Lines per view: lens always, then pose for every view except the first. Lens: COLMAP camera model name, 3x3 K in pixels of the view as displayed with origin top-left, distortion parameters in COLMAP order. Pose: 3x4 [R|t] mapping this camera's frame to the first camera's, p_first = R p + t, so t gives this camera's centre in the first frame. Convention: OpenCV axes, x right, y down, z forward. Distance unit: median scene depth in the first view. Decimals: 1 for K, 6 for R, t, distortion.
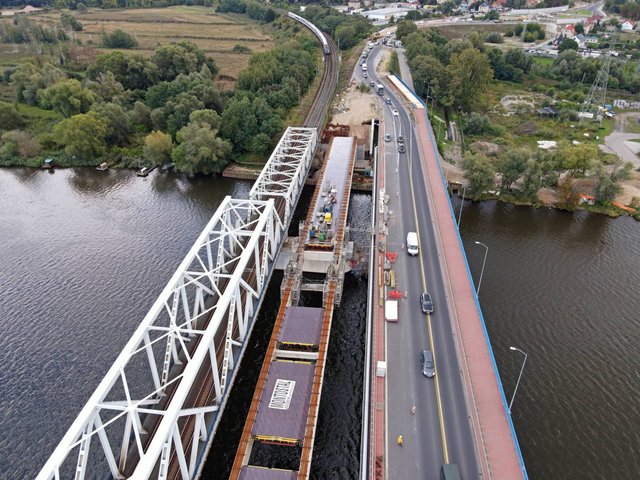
lens RADIAL K [[465.6, 0, 316.8], [0, 465.6, 239.9], [0, 0, 1]] dist [0.007901, 0.005267]
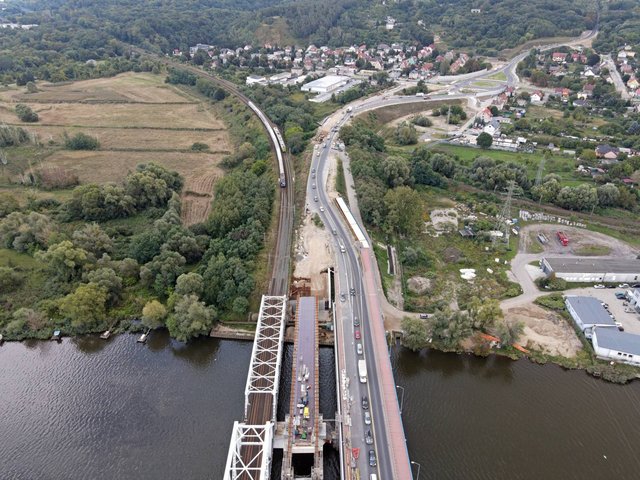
lens RADIAL K [[465.6, 0, 316.8], [0, 465.6, 239.9], [0, 0, 1]] dist [0.007901, 0.005267]
pose [[0.992713, -0.068965, 0.098821, -0.024364], [0.072277, 0.996923, -0.030334, -0.270597], [-0.096425, 0.037256, 0.994643, -0.197814]]
